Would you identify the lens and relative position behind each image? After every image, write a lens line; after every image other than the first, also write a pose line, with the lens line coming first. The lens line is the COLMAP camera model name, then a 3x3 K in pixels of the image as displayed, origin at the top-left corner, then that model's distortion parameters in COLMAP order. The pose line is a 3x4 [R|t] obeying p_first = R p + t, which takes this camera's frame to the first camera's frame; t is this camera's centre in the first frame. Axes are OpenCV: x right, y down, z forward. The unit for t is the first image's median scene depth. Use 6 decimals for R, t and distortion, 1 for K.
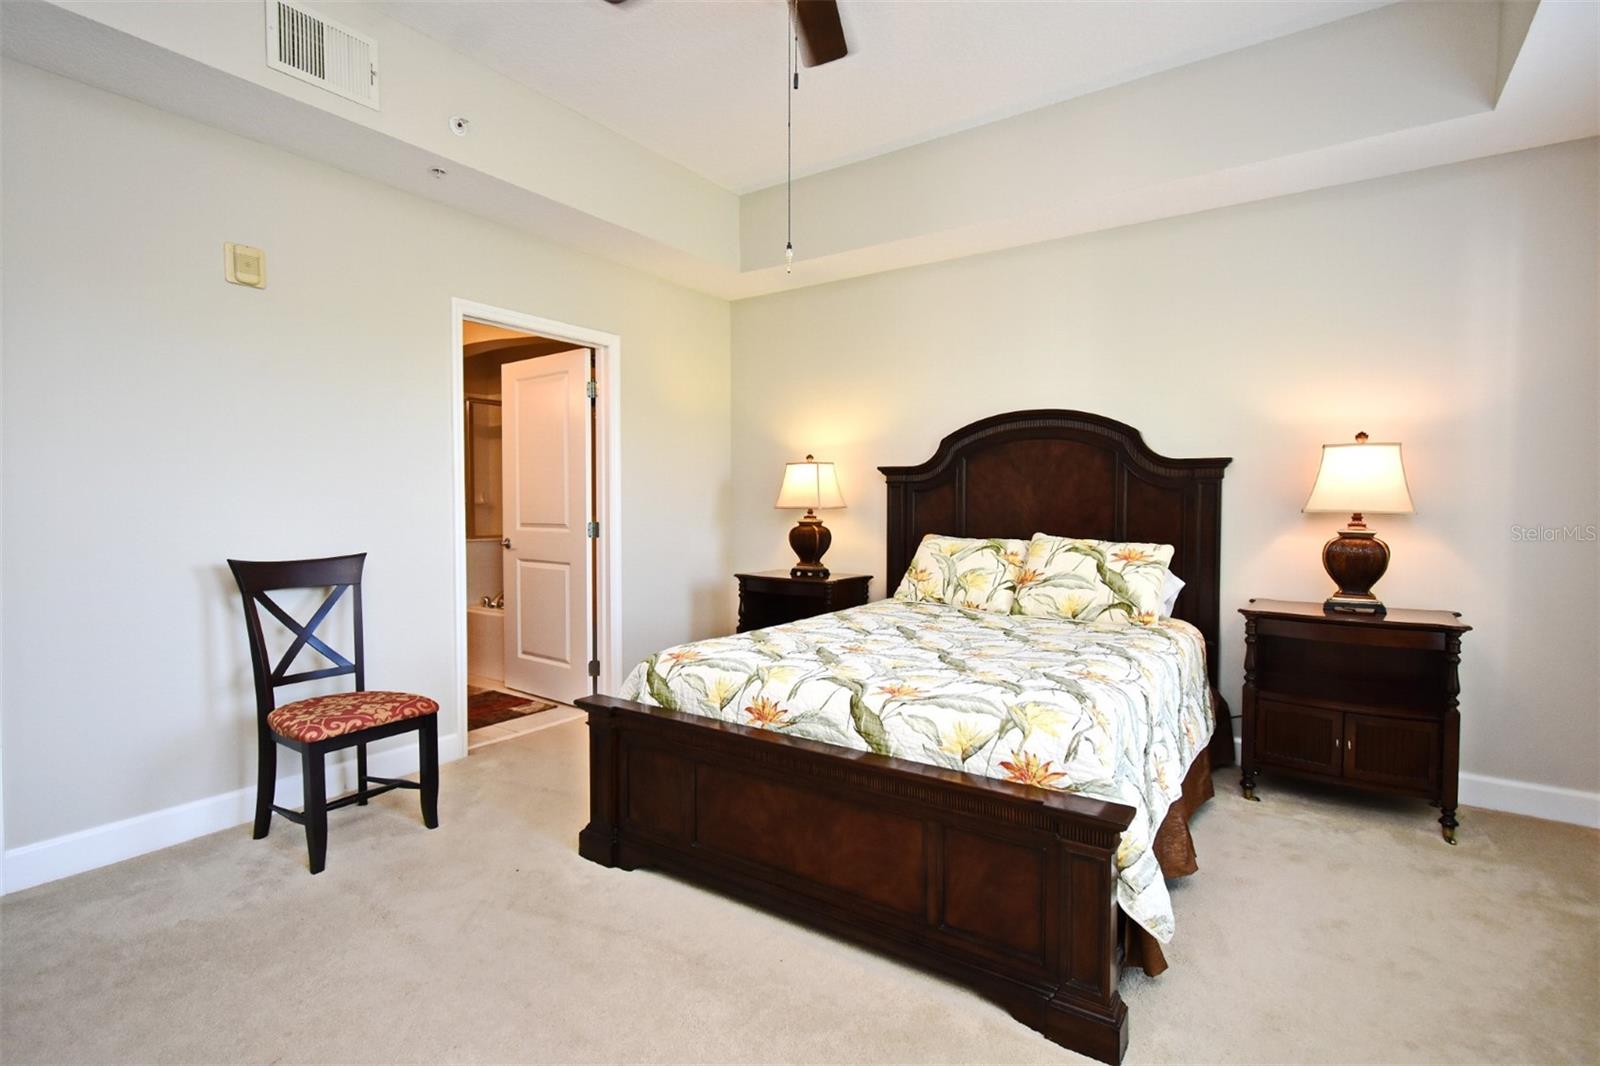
lens RADIAL K [[767.9, 0, 802.3], [0, 767.9, 531.8], [0, 0, 1]] dist [0.004113, 0.000257]
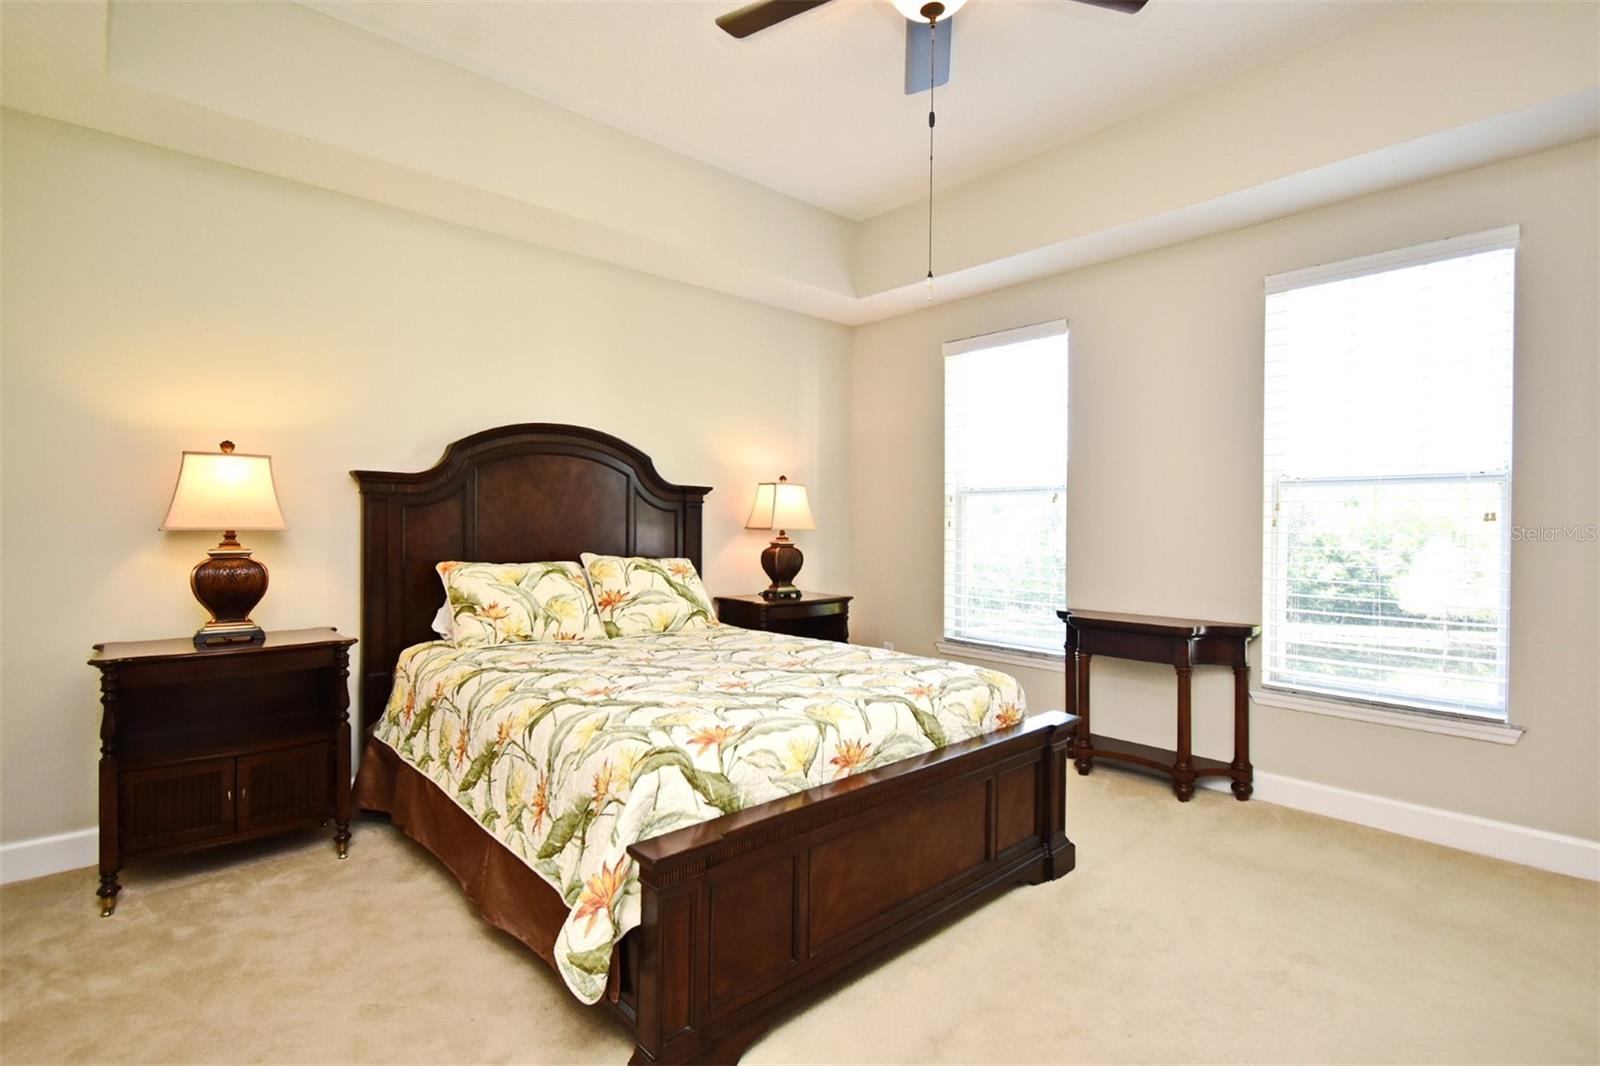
lens RADIAL K [[760.8, 0, 800.0], [0, 760.8, 533.0], [0, 0, 1]] dist [-0.001307, -0.000061]
pose [[0.230379, -0.011819, 0.973029, -0.629457], [0.031988, 0.999478, 0.004567, -0.022376], [-0.972575, 0.030073, 0.230637, 0.571052]]
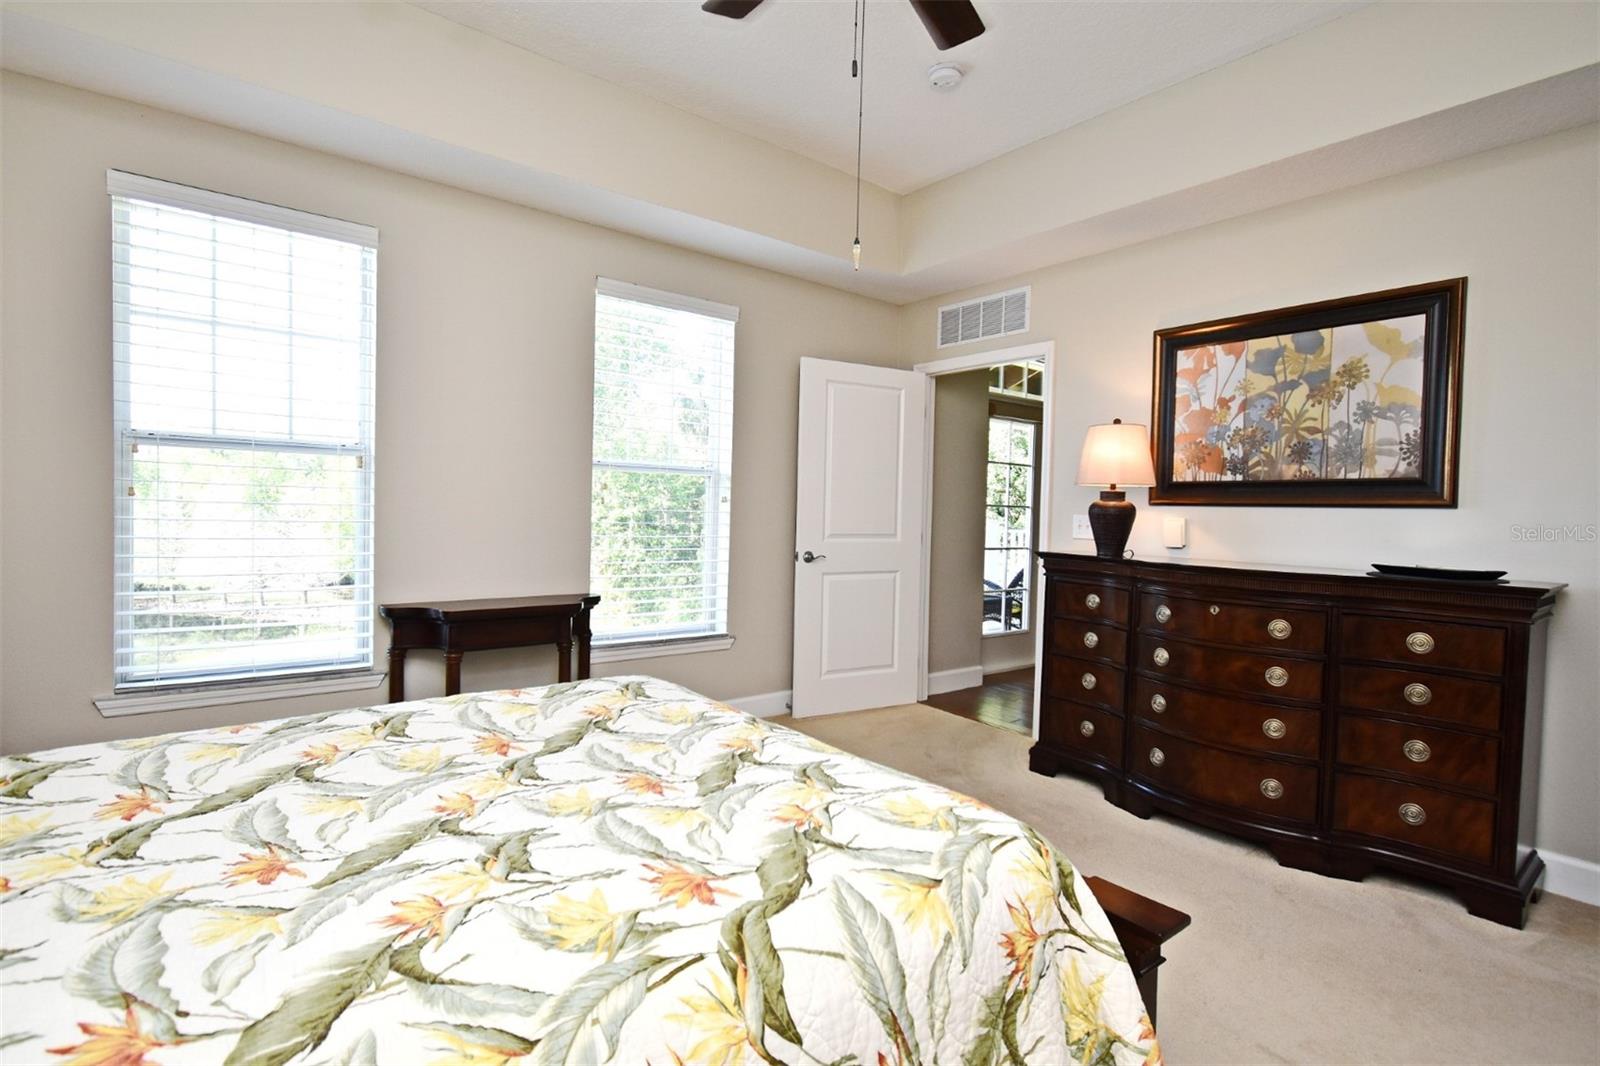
lens RADIAL K [[767.9, 0, 802.3], [0, 767.9, 531.8], [0, 0, 1]] dist [0.004113, 0.000257]
pose [[-0.949138, -0.048692, 0.311074, -0.253786], [-0.028300, 0.997164, 0.069736, -0.048298], [-0.313587, 0.057386, -0.947824, 1.033221]]
